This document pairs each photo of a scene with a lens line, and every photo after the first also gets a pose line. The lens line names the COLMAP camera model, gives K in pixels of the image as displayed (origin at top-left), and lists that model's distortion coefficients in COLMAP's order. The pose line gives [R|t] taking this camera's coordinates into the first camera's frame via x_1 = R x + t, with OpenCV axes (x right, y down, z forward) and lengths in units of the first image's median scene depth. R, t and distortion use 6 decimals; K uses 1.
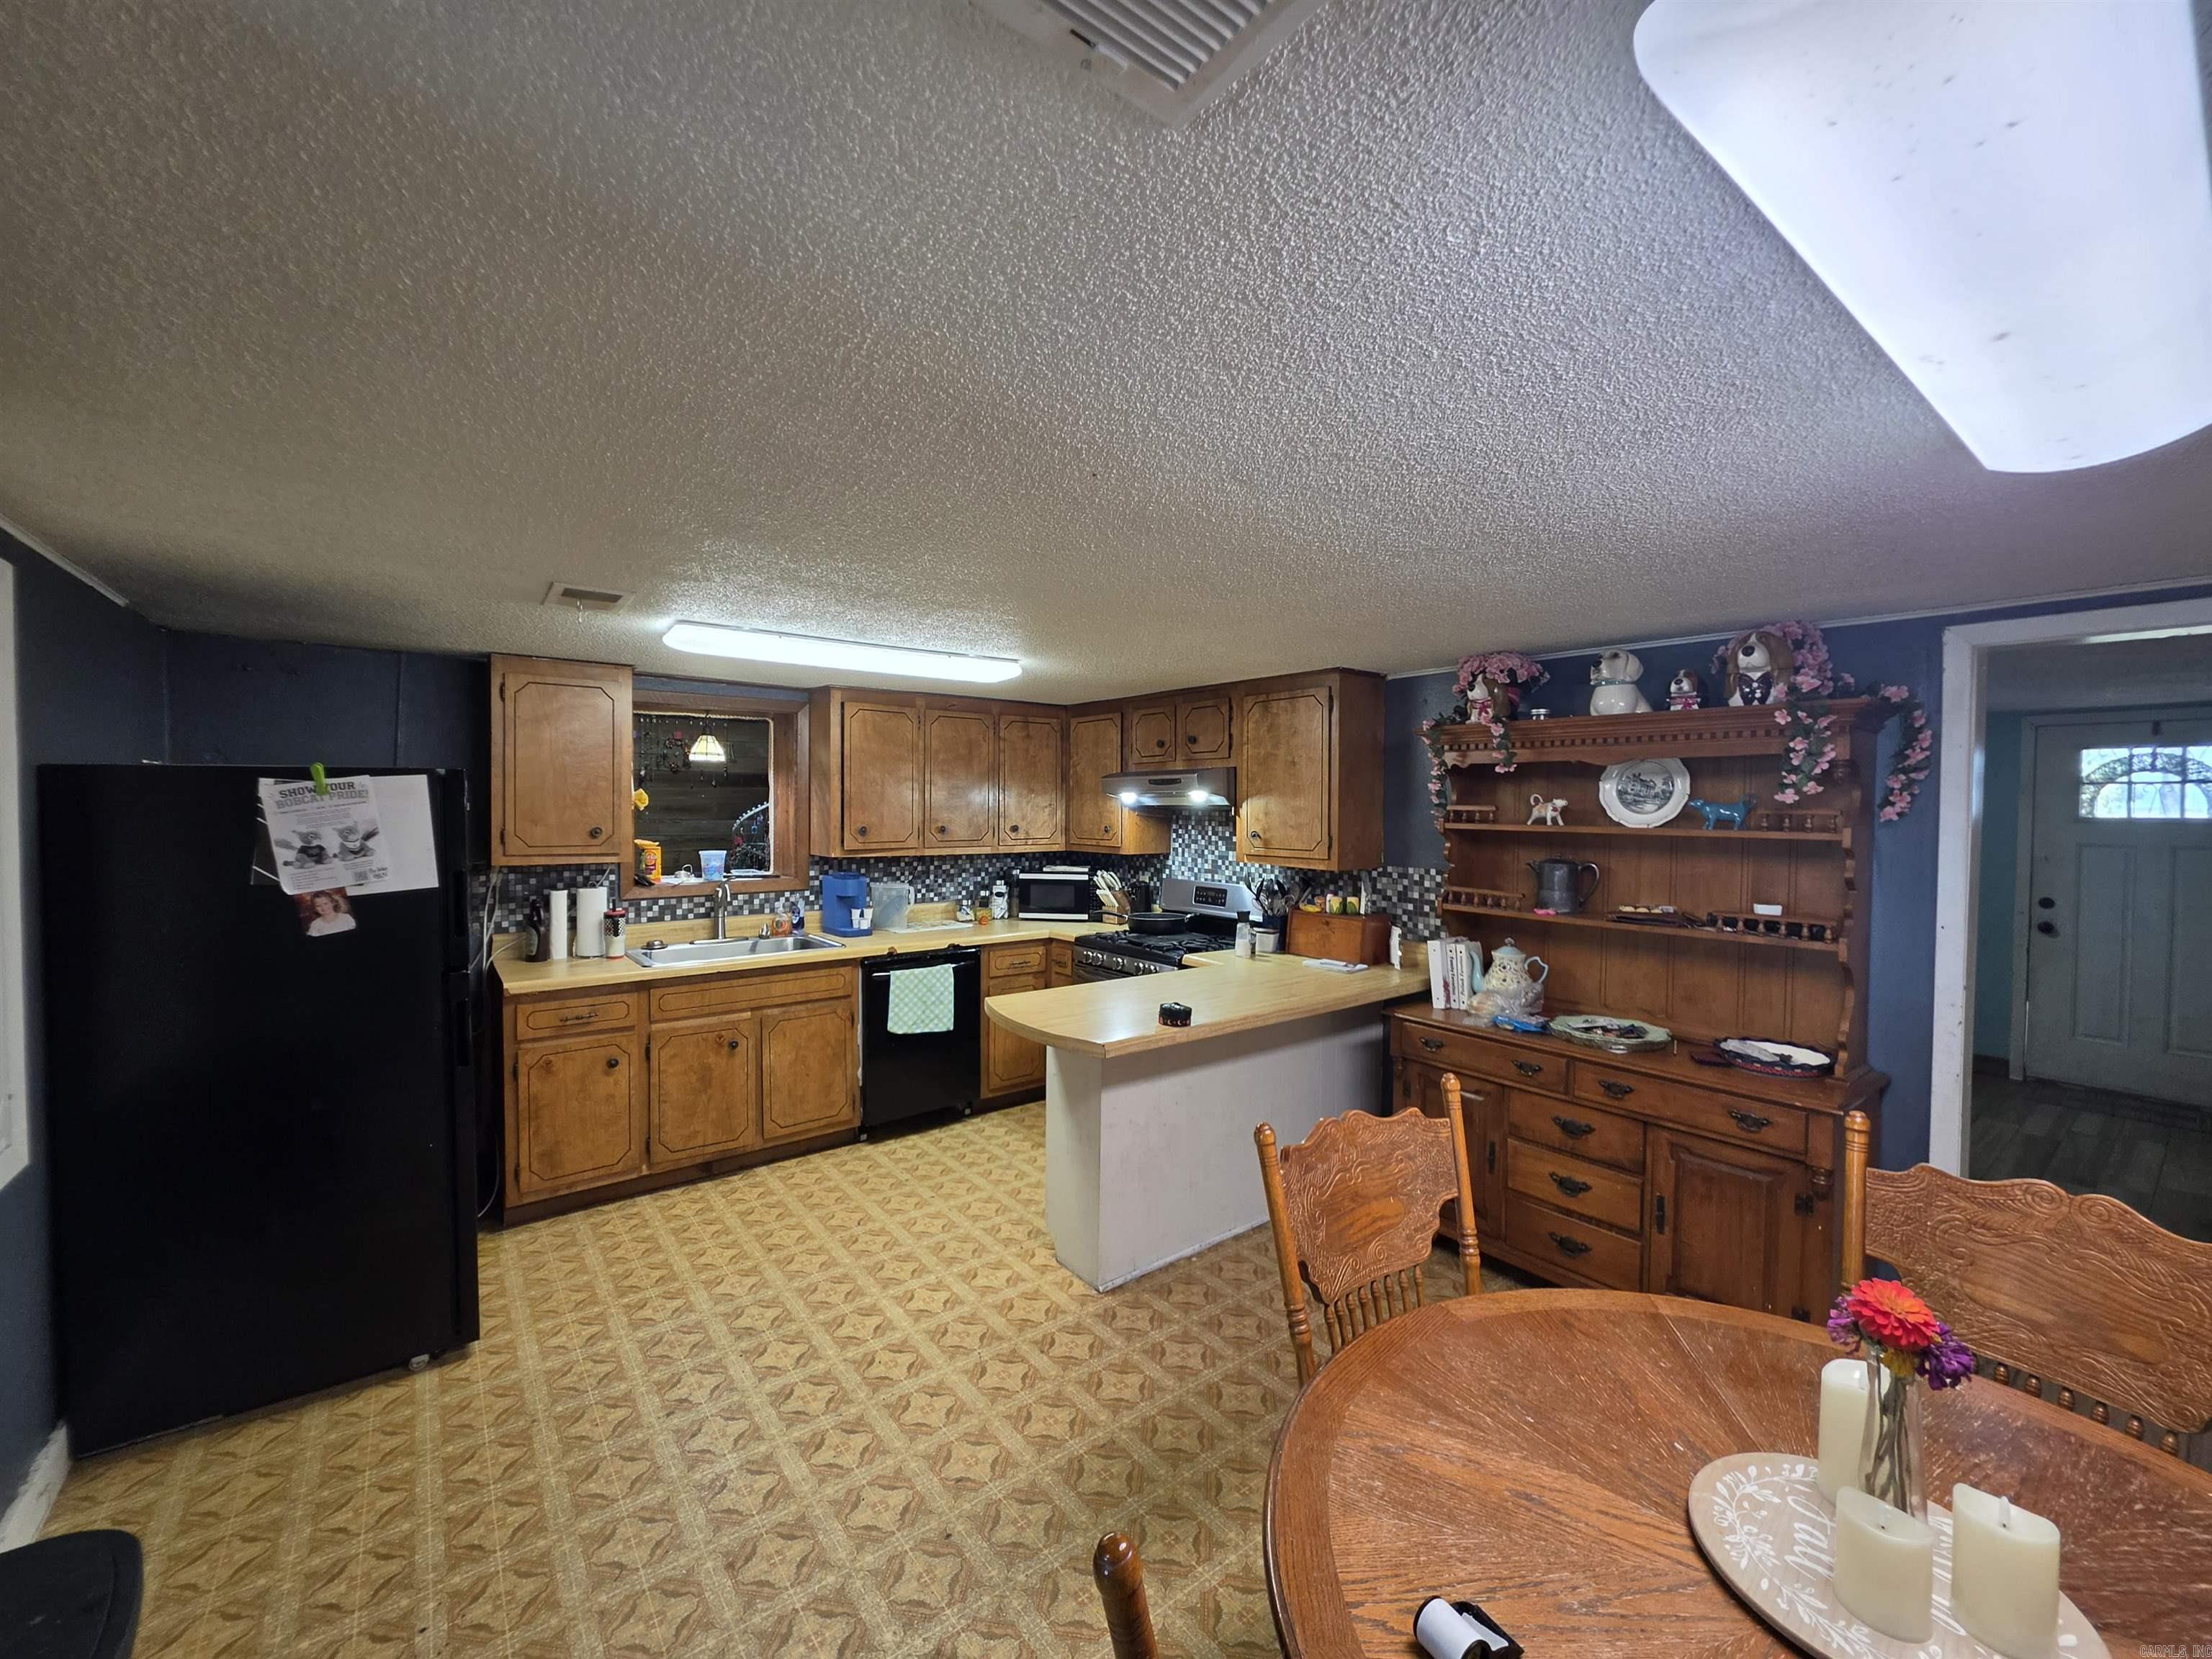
lens RADIAL K [[888.6, 0, 1101.9], [0, 888.6, 818.6], [0, 0, 1]] dist [-0.001512, -0.001069]
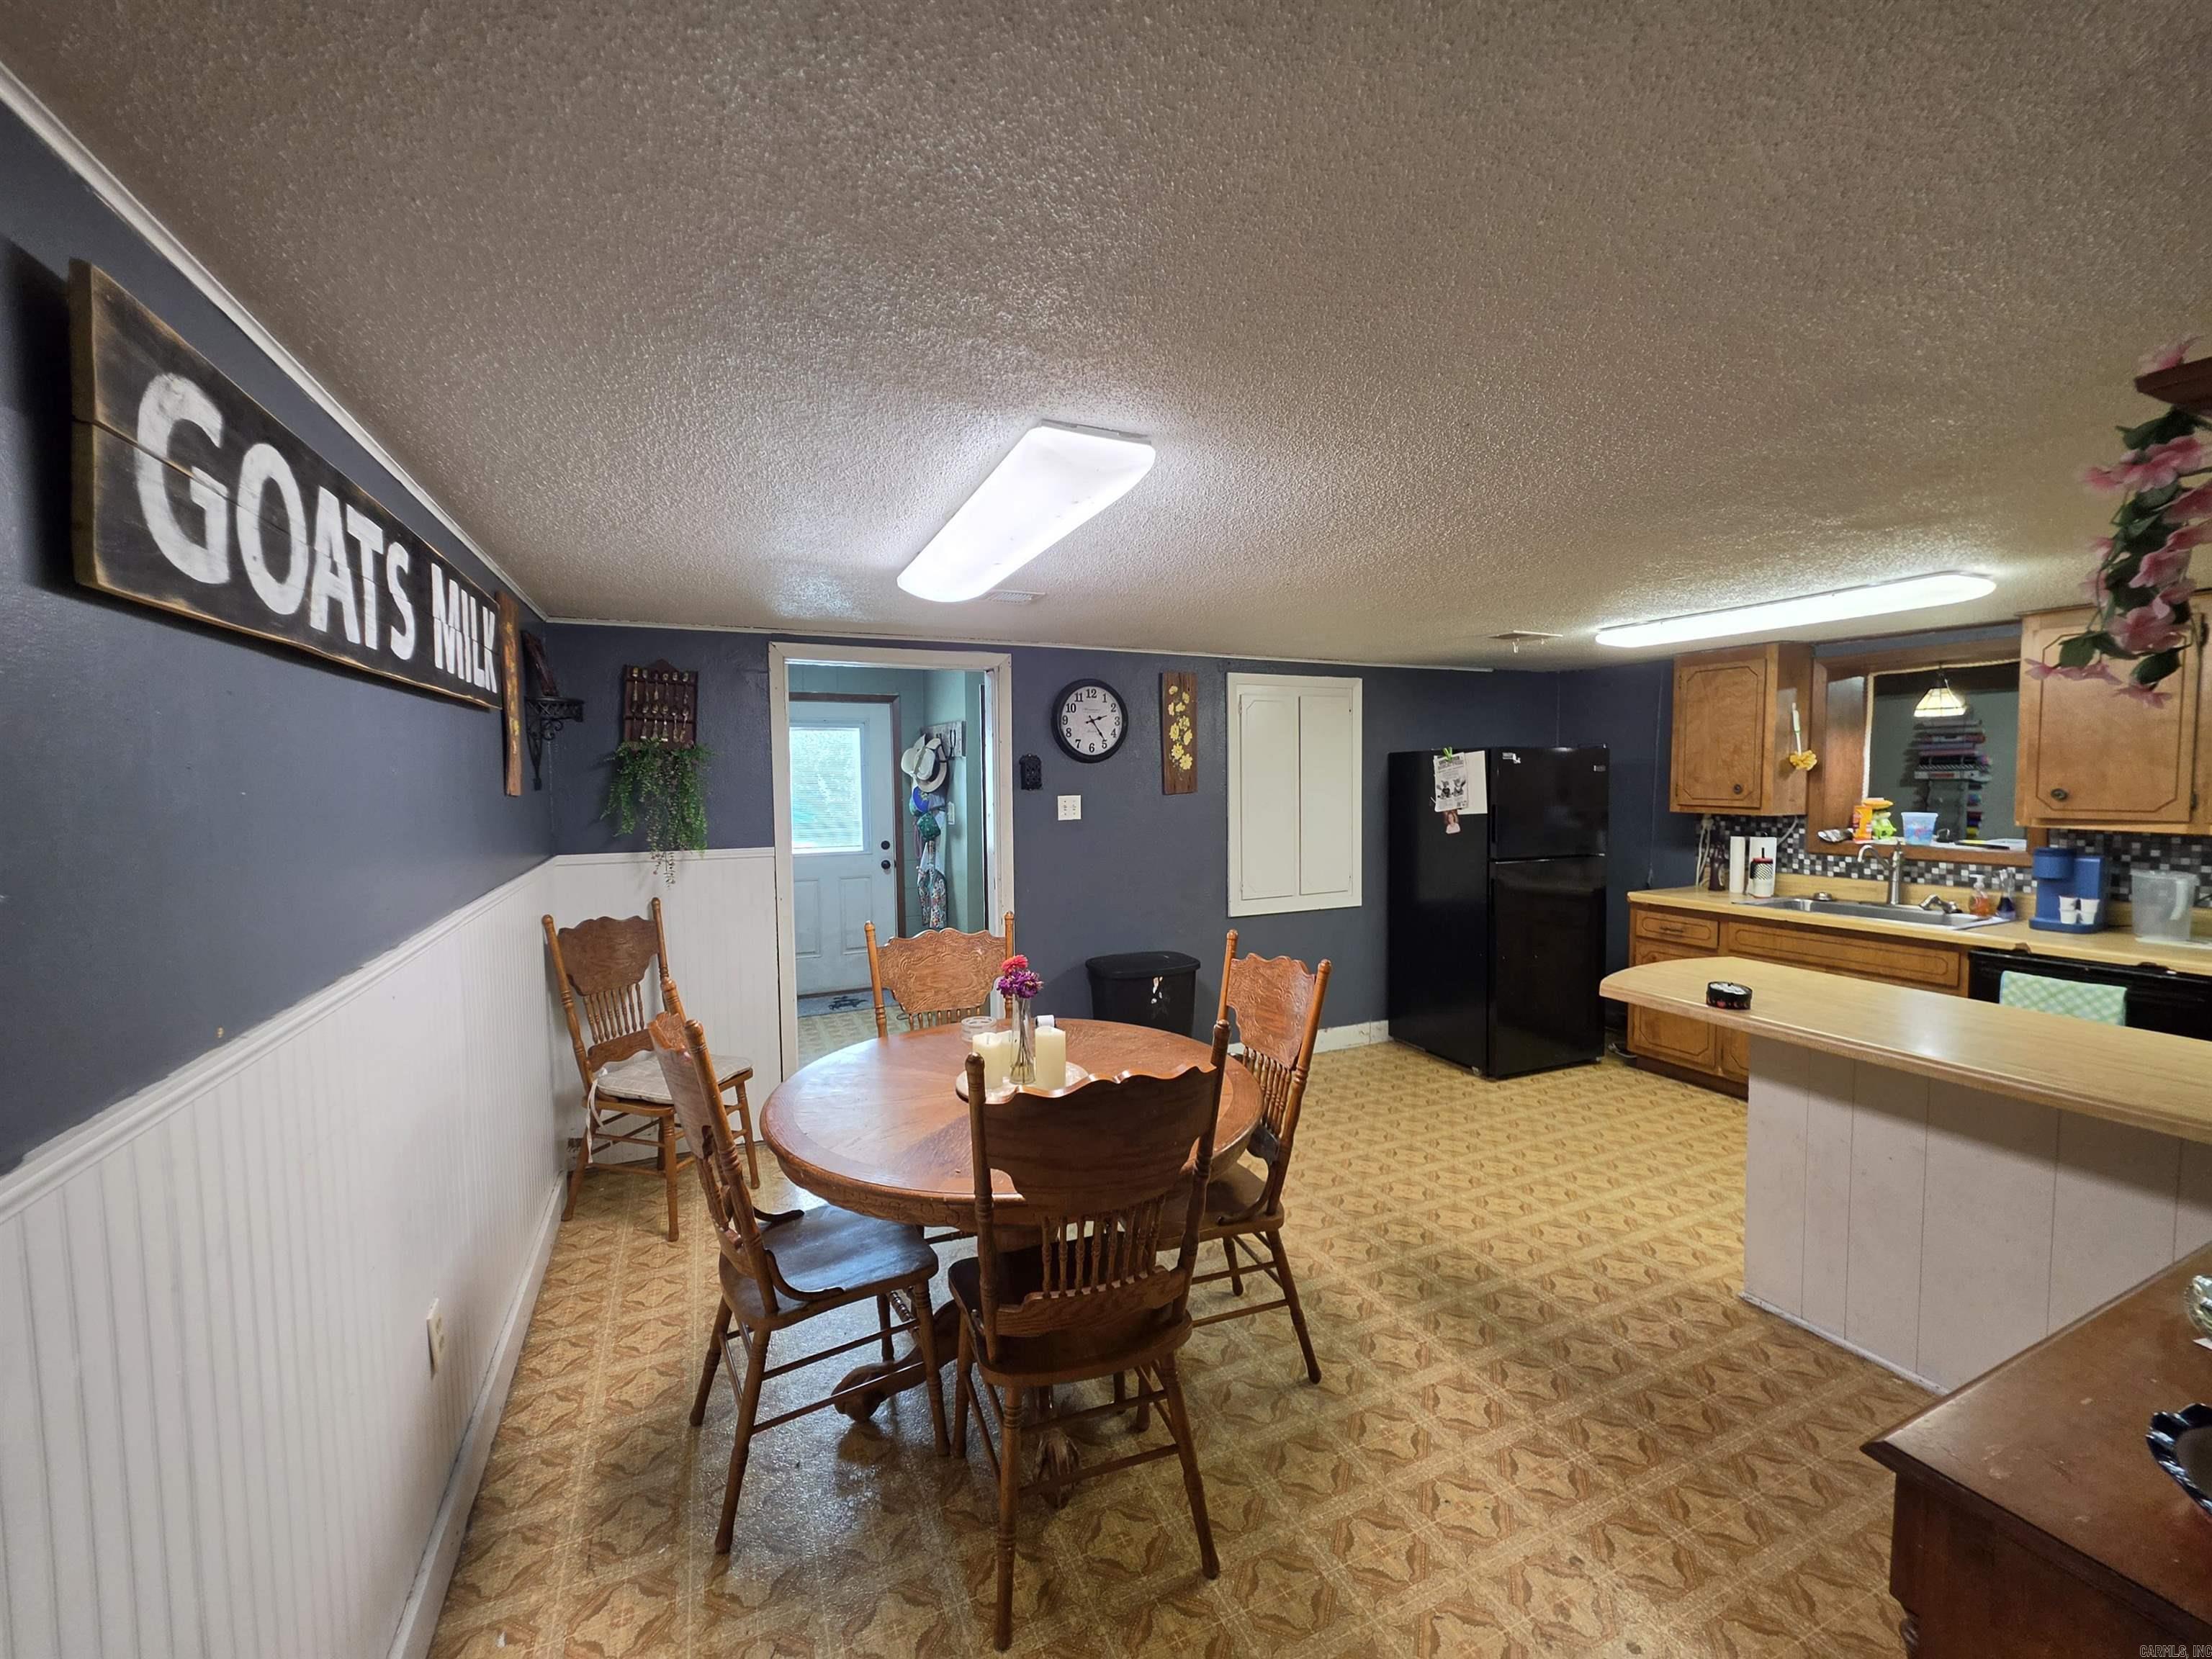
lens RADIAL K [[888.6, 0, 1103.3], [0, 888.6, 822.6], [0, 0, 1]] dist [-0.001512, -0.001069]
pose [[-0.225505, 0.049747, -0.972971, 1.067614], [-0.008570, 0.998556, 0.053041, 0.006673], [0.974204, 0.020299, -0.224753, 0.593224]]
